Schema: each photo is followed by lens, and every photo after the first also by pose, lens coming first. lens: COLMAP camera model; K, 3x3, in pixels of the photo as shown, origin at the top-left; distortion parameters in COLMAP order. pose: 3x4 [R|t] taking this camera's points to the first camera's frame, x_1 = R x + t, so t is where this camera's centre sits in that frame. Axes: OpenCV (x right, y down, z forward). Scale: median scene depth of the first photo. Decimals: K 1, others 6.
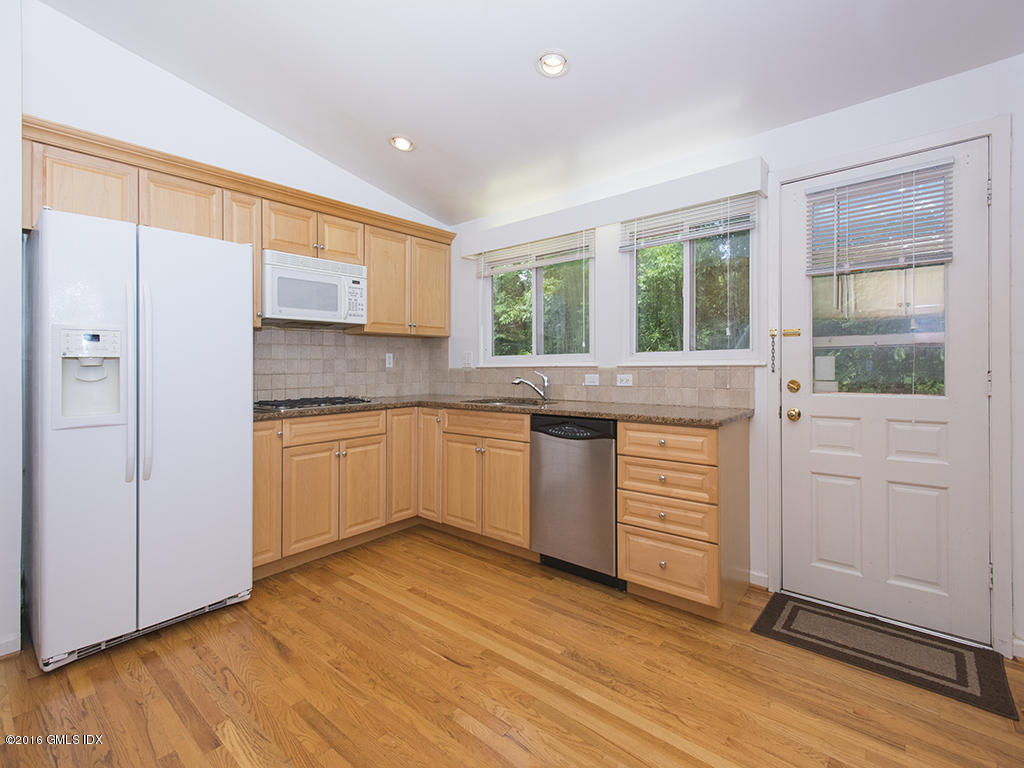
lens RADIAL K [[472.0, 0, 512.4], [0, 472.0, 363.0], [0, 0, 1]] dist [0.004576, -0.000157]
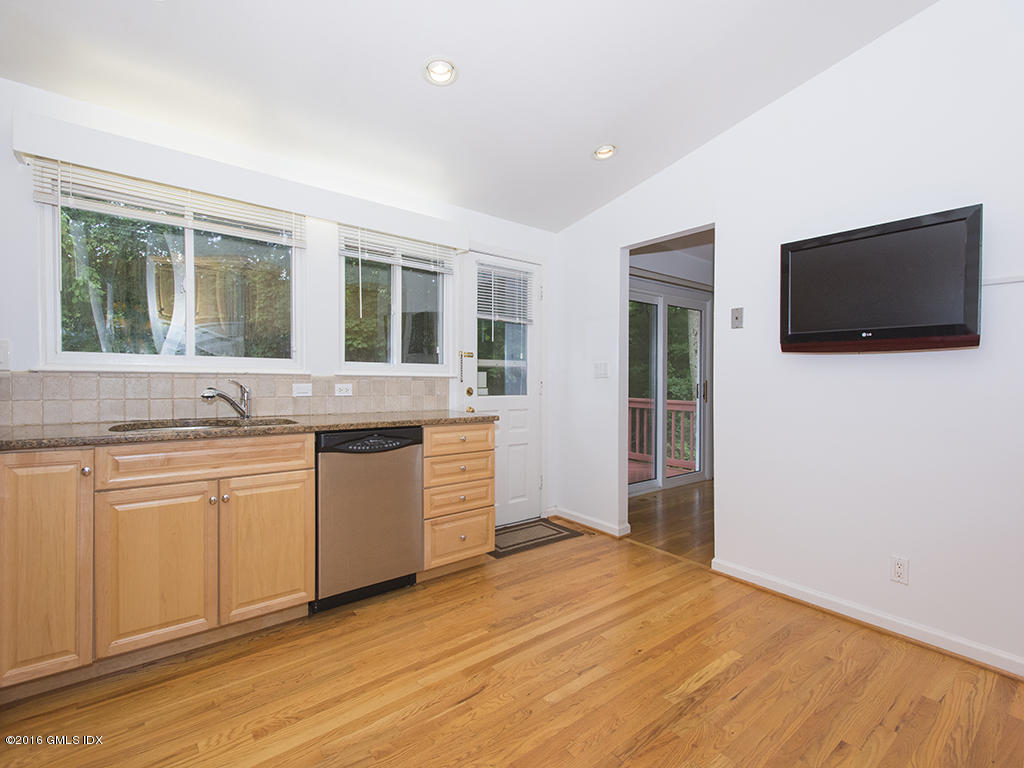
lens RADIAL K [[464.7, 0, 512.0], [0, 464.7, 384.0], [0, 0, 1]] dist [-0.000616, -0.000086]
pose [[0.189722, 0.002299, 0.981835, -0.780783], [-0.020387, 0.999791, 0.001598, 0.020092], [-0.981626, -0.020320, 0.189729, 0.603005]]
